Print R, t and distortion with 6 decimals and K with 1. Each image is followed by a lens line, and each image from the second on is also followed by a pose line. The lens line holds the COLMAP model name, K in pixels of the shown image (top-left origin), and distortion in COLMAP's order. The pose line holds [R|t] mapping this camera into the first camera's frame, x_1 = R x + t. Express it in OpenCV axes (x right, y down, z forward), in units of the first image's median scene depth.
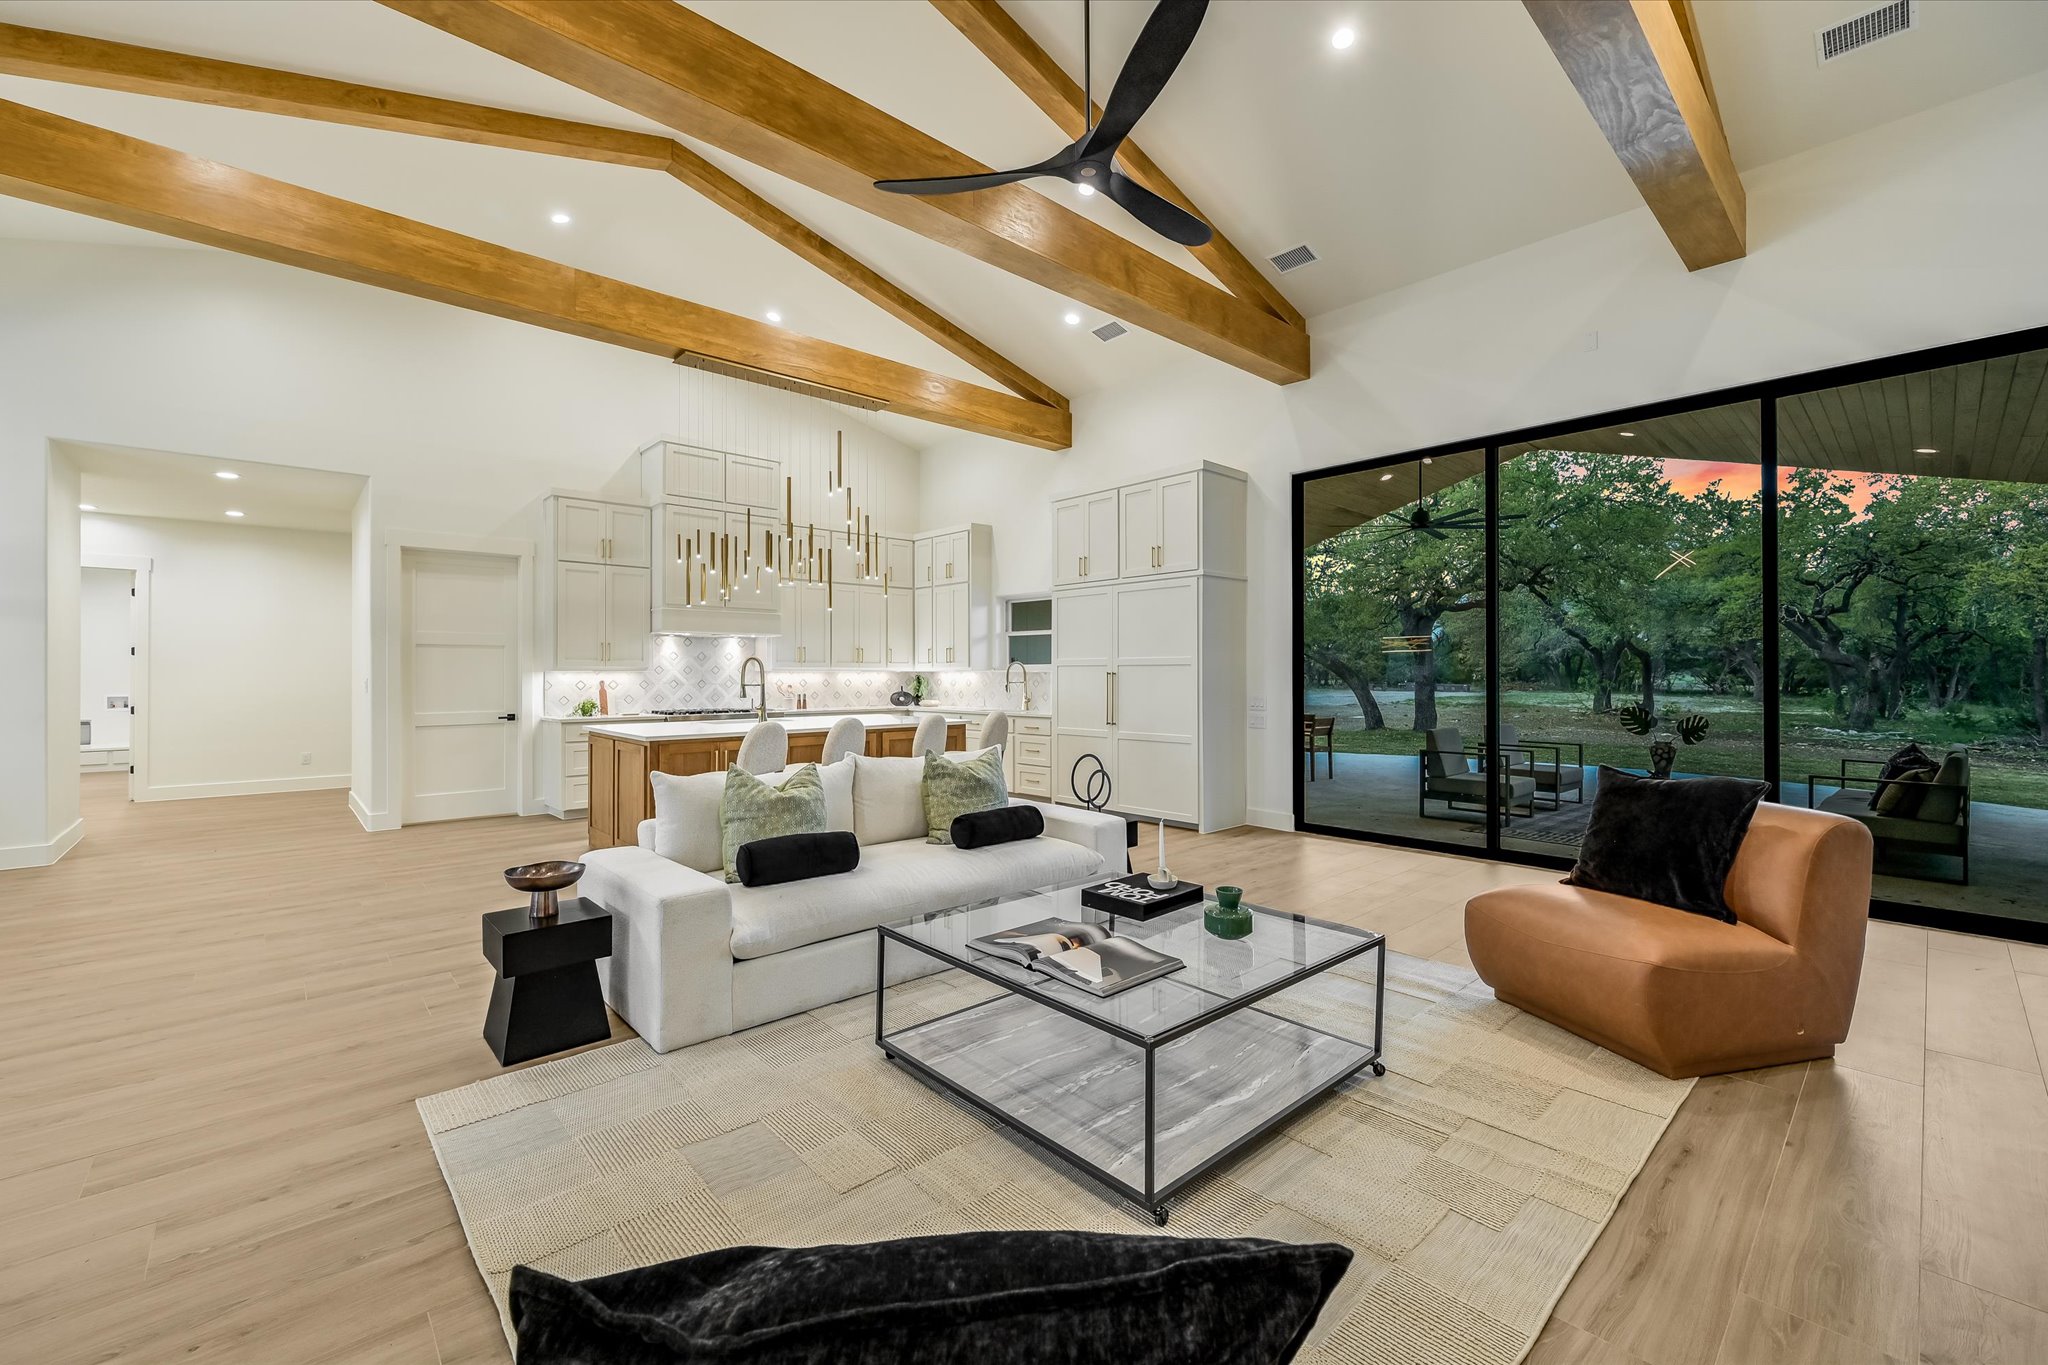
lens RADIAL K [[835.6, 0, 1015.0], [0, 835.6, 674.2], [0, 0, 1]] dist [-0.003513, -0.000123]
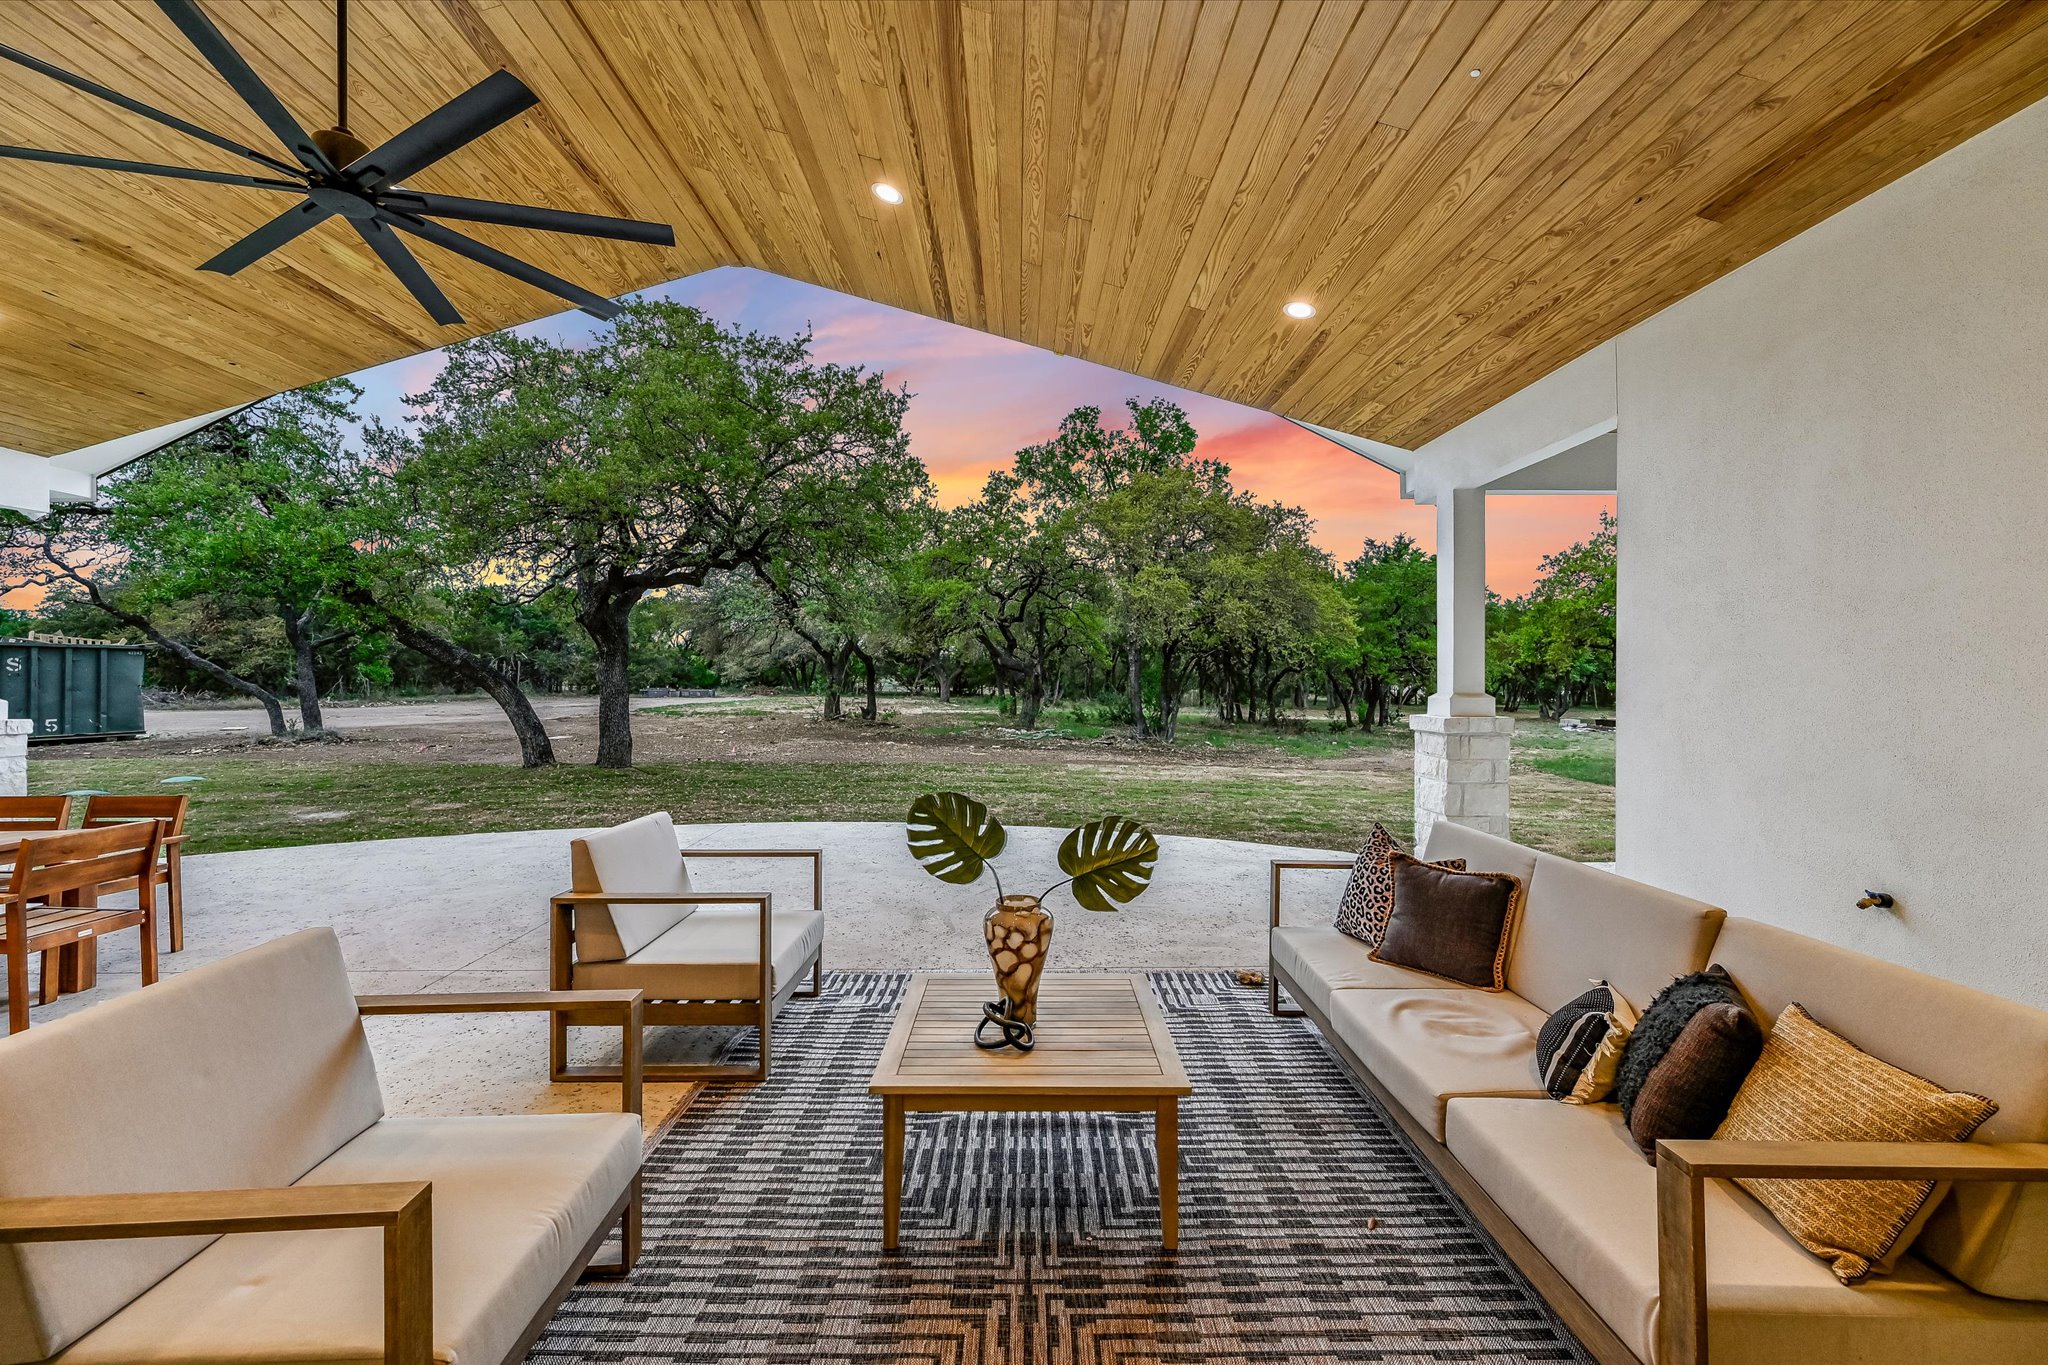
lens RADIAL K [[835.6, 0, 1015.0], [0, 835.6, 674.2], [0, 0, 1]] dist [-0.003513, -0.000123]
pose [[0.673271, 0.002427, 0.739392, 0.486432], [0.001024, 0.999991, -0.004216, -0.002355], [-0.739395, 0.003596, 0.673262, 0.710052]]
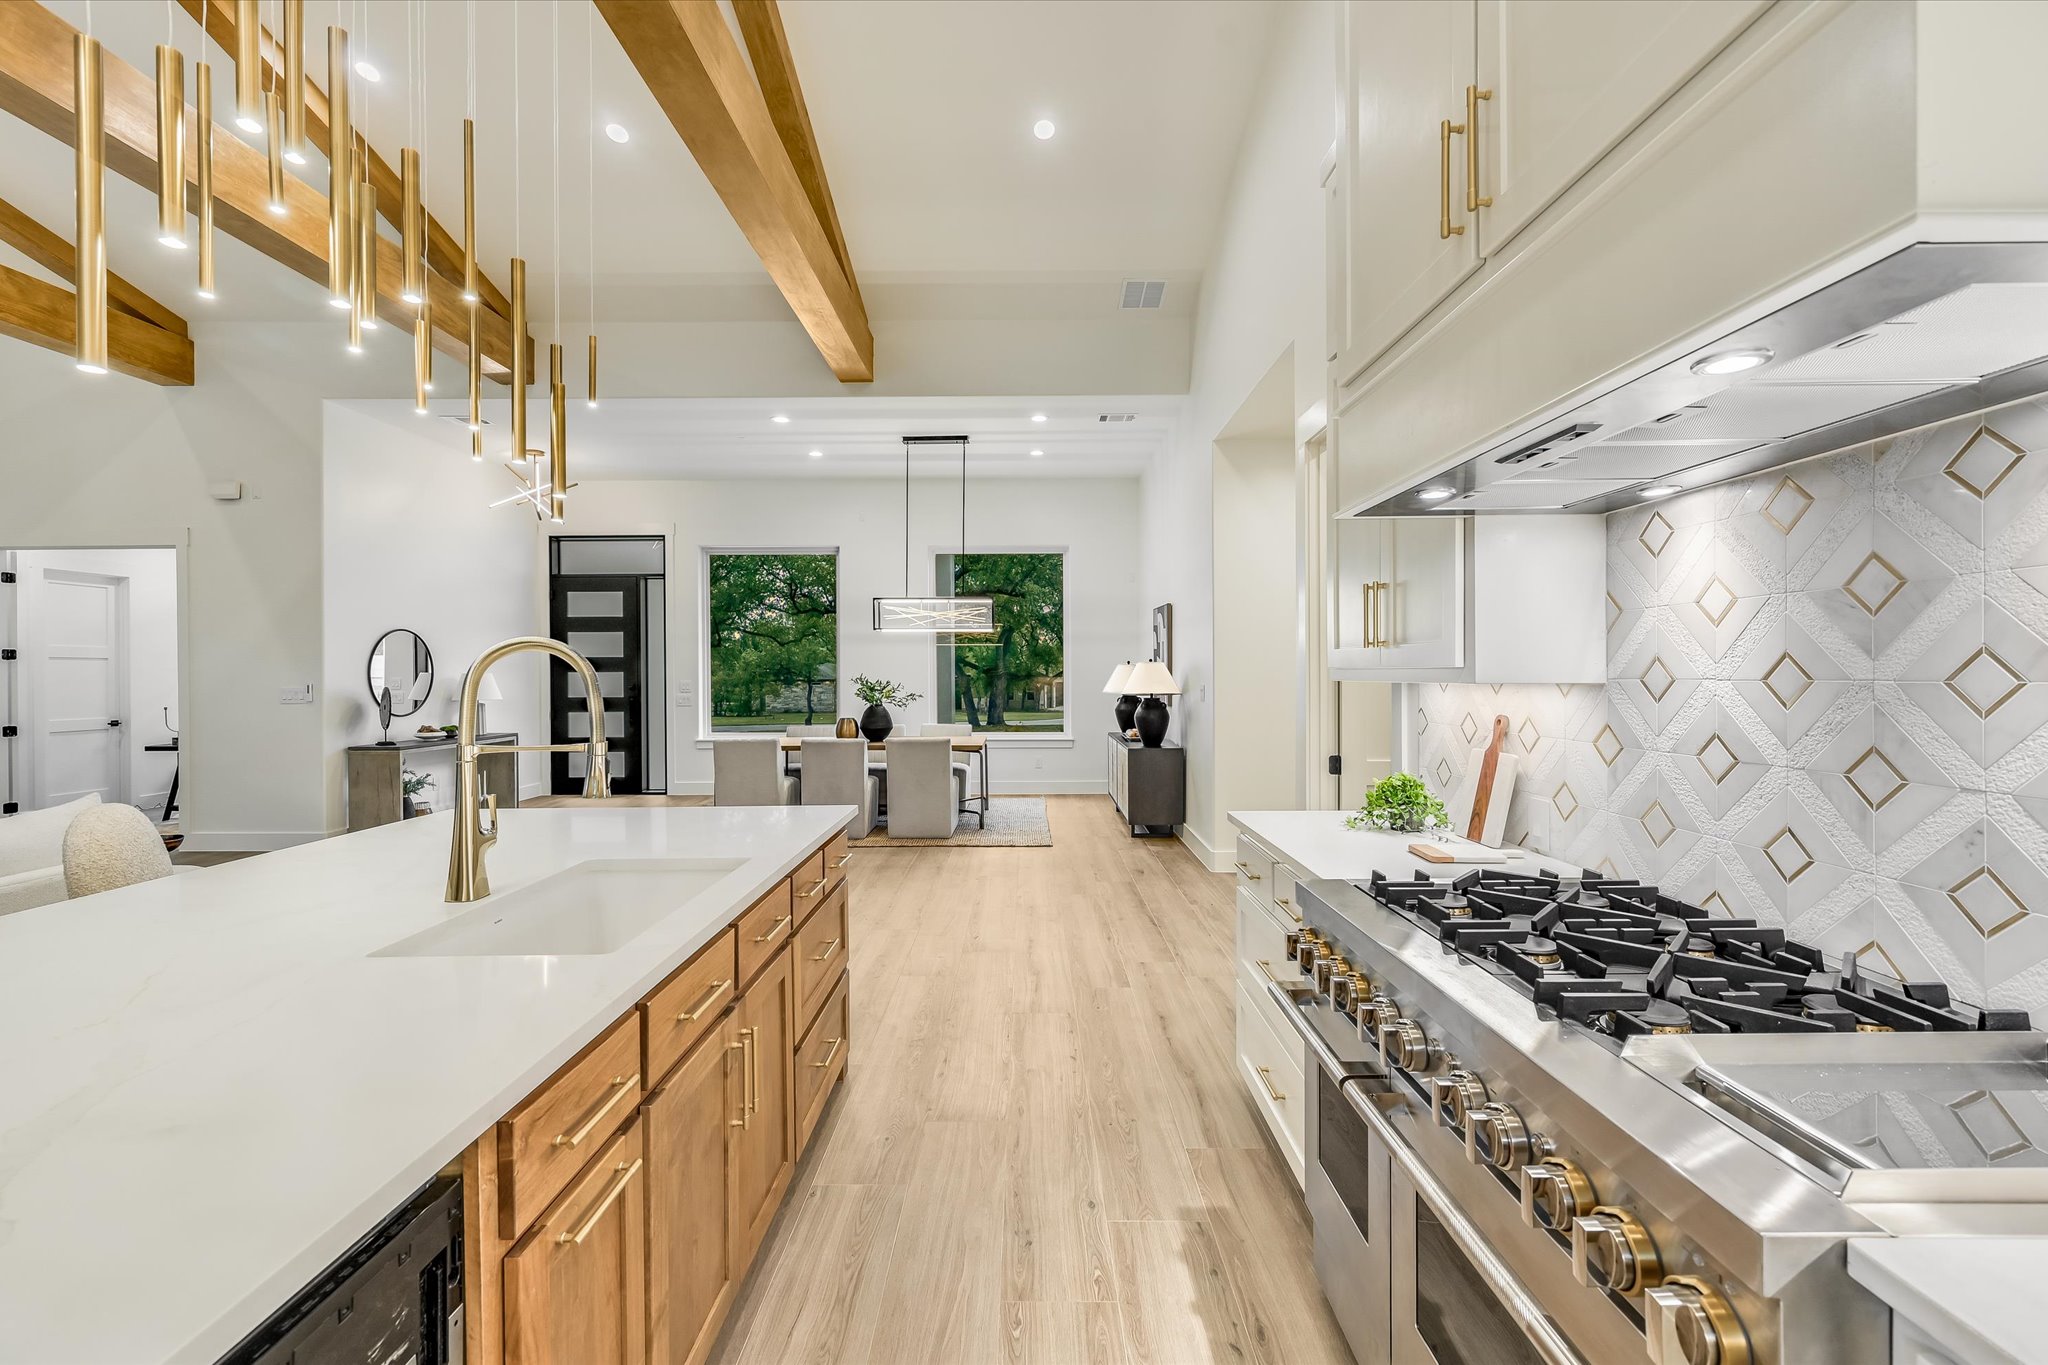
lens RADIAL K [[843.8, 0, 1024.0], [0, 843.8, 682.5], [0, 0, 1]] dist [-0.001957, -0.000038]
pose [[-0.671069, 0.013403, -0.741274, -0.183655], [0.007086, 0.999907, 0.011664, -0.007694], [0.741361, 0.002574, -0.671102, 1.054573]]
